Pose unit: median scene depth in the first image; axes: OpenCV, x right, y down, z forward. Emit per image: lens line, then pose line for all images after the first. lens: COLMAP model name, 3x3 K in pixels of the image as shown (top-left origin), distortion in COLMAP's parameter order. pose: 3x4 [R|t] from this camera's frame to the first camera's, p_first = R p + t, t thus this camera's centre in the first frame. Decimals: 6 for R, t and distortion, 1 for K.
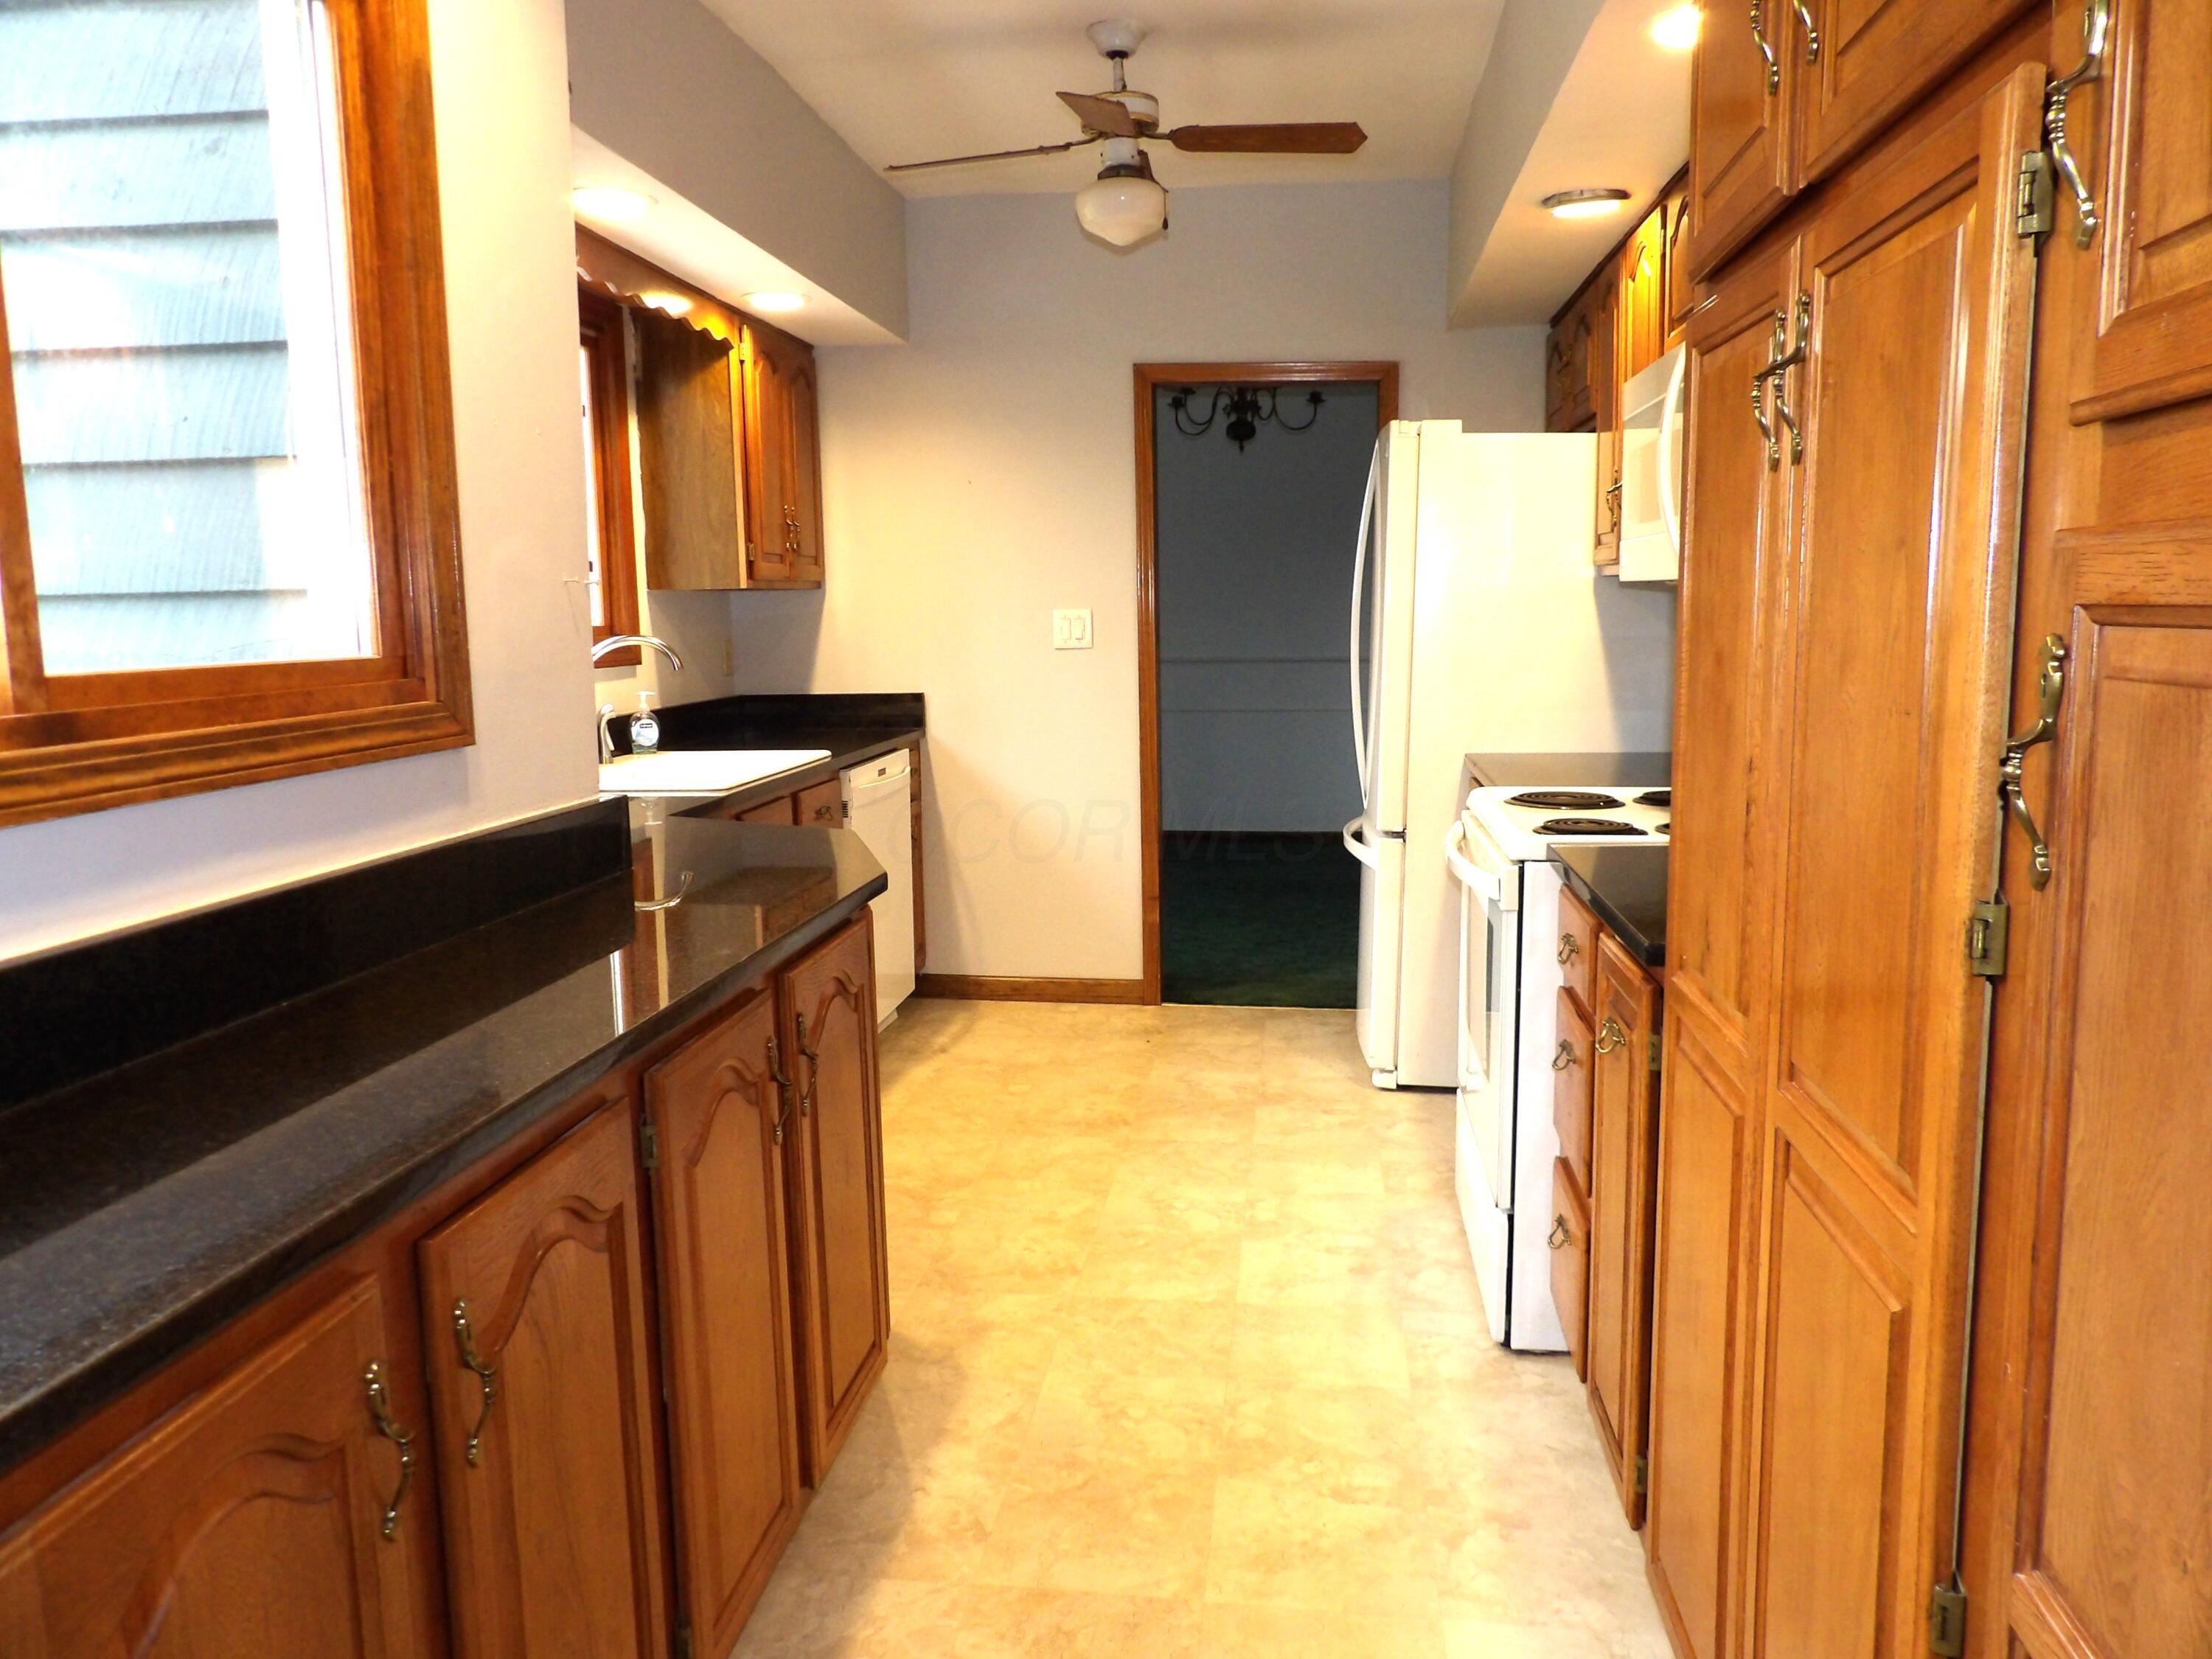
lens RADIAL K [[1545.5, 0, 1106.0], [0, 1545.5, 829.5], [0, 0, 1]] dist [0.000813, 0.000115]
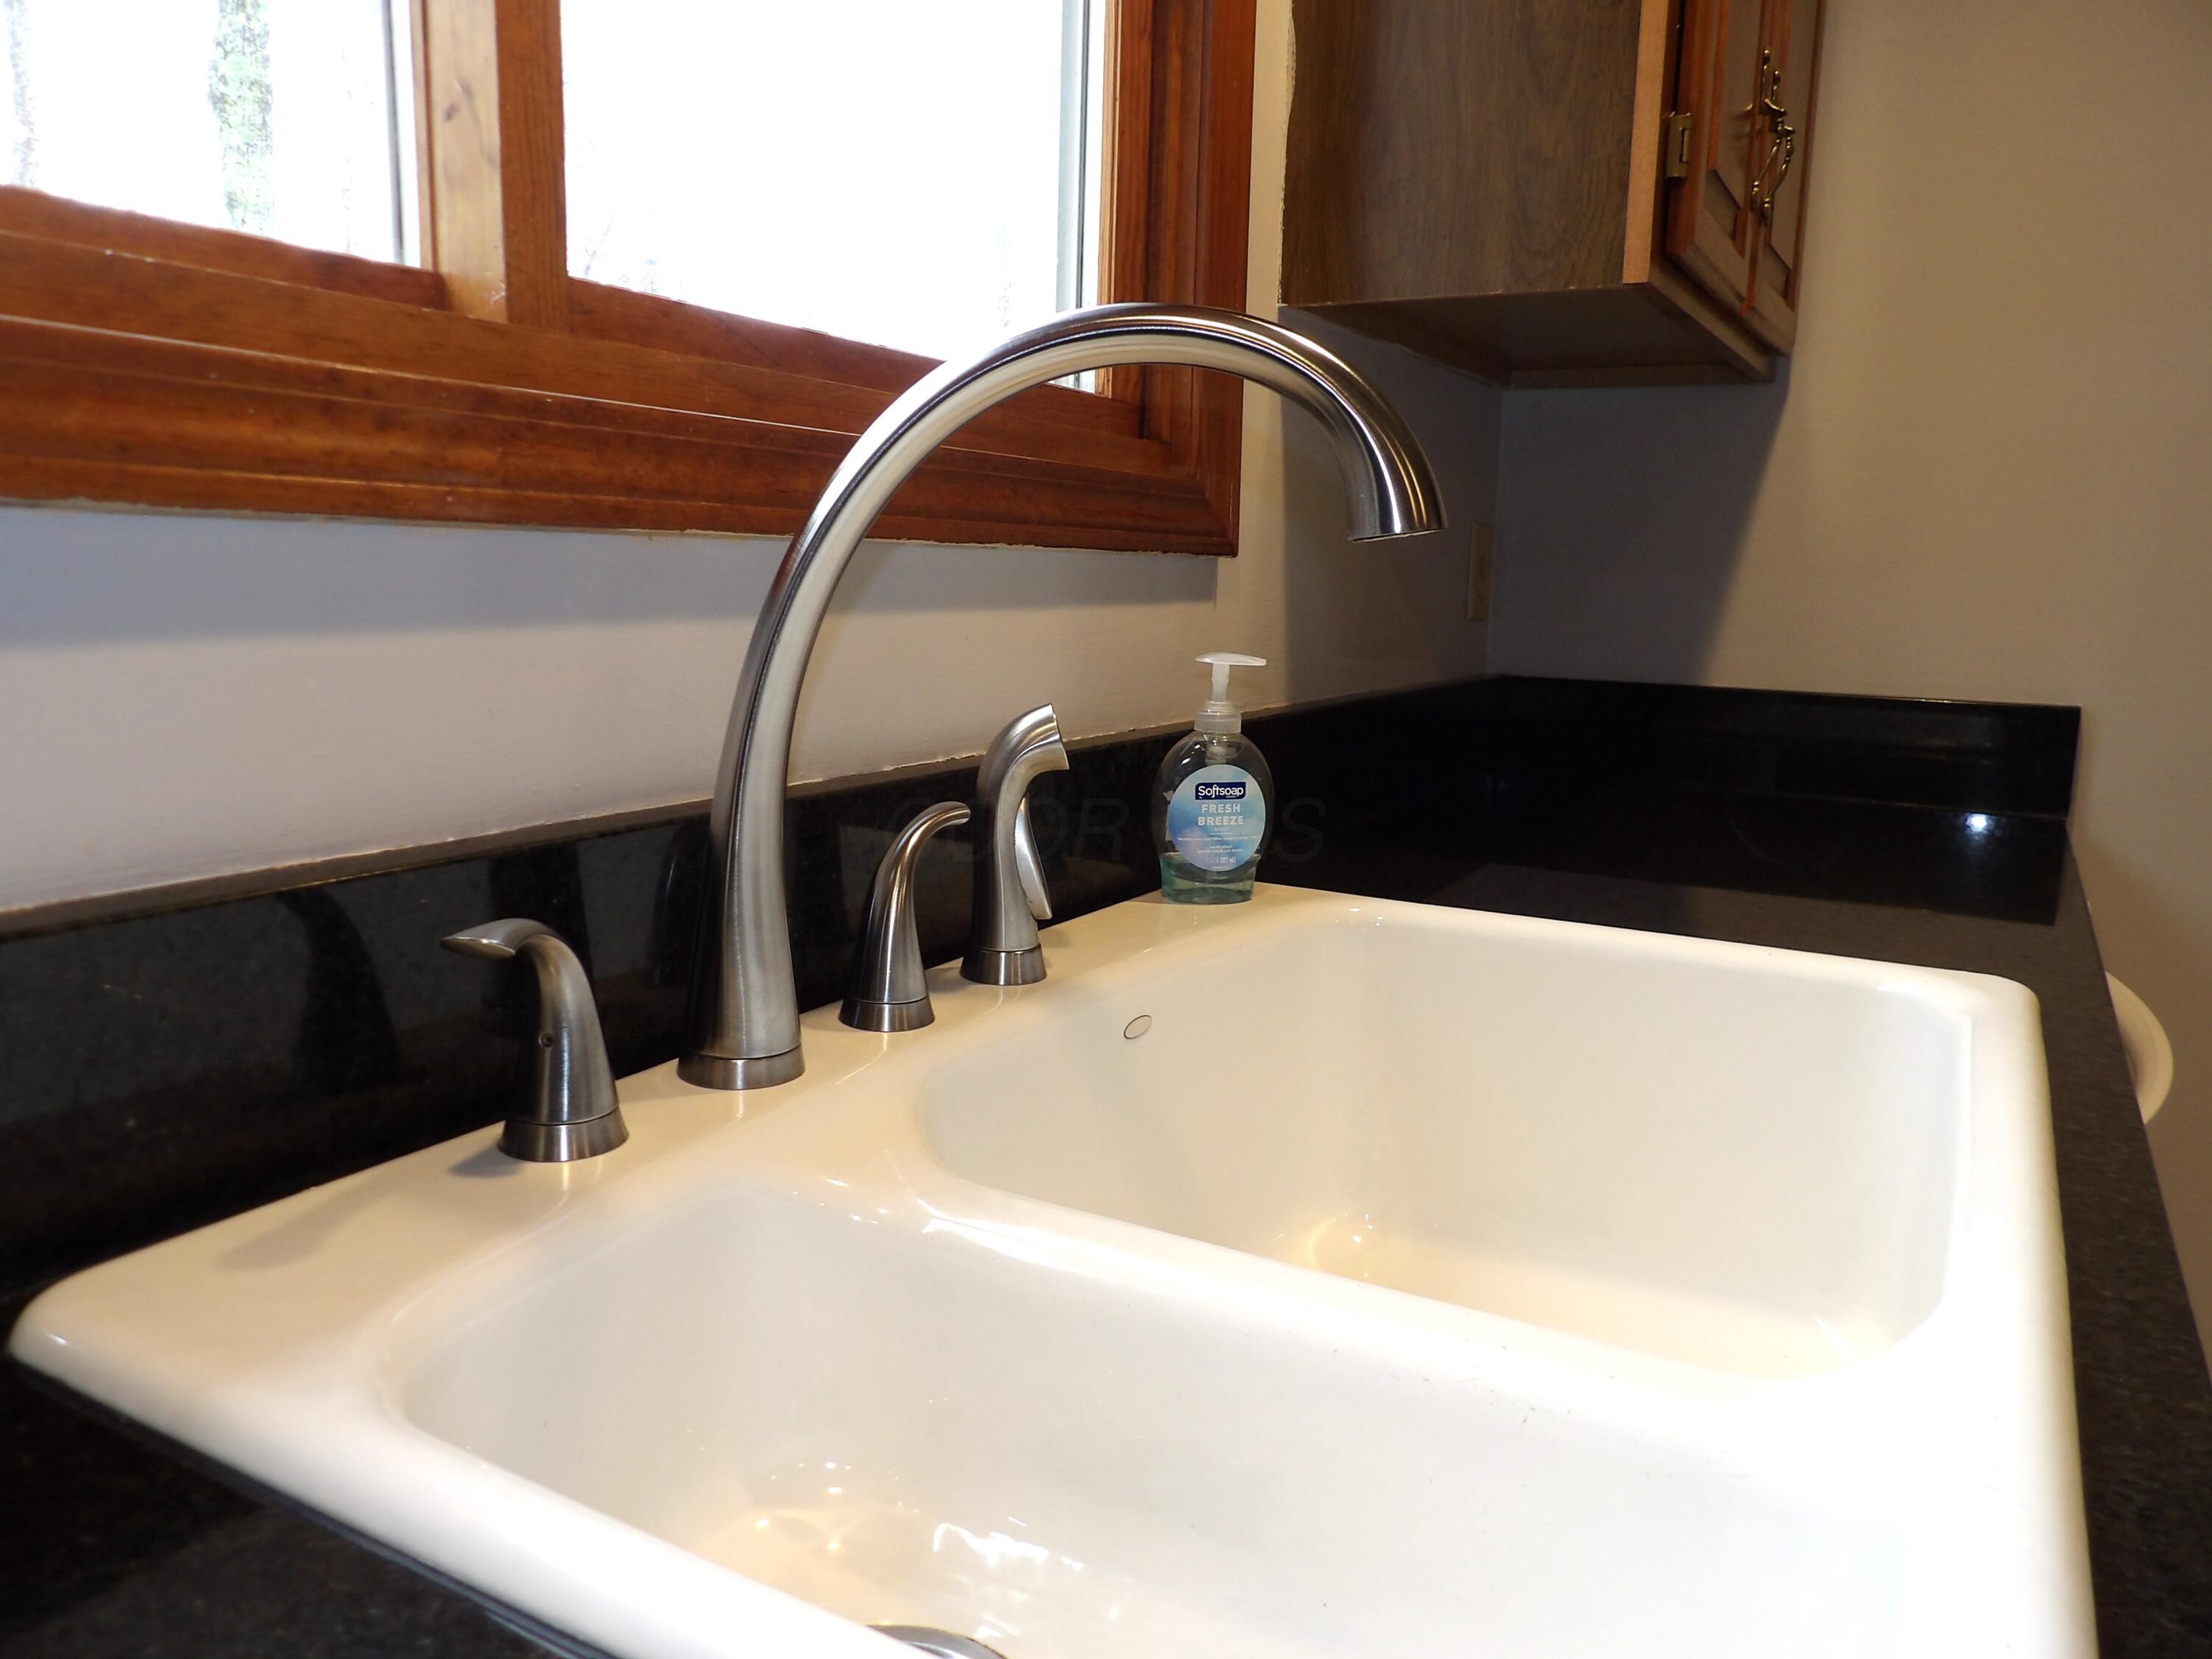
lens RADIAL K [[1545.5, 0, 1106.0], [0, 1545.5, 829.5], [0, 0, 1]] dist [0.000813, 0.000115]
pose [[0.929569, 0.101511, -0.354396, -0.220117], [-0.102360, 0.994612, 0.016404, -0.060904], [0.354152, 0.021027, 0.934952, 0.741477]]
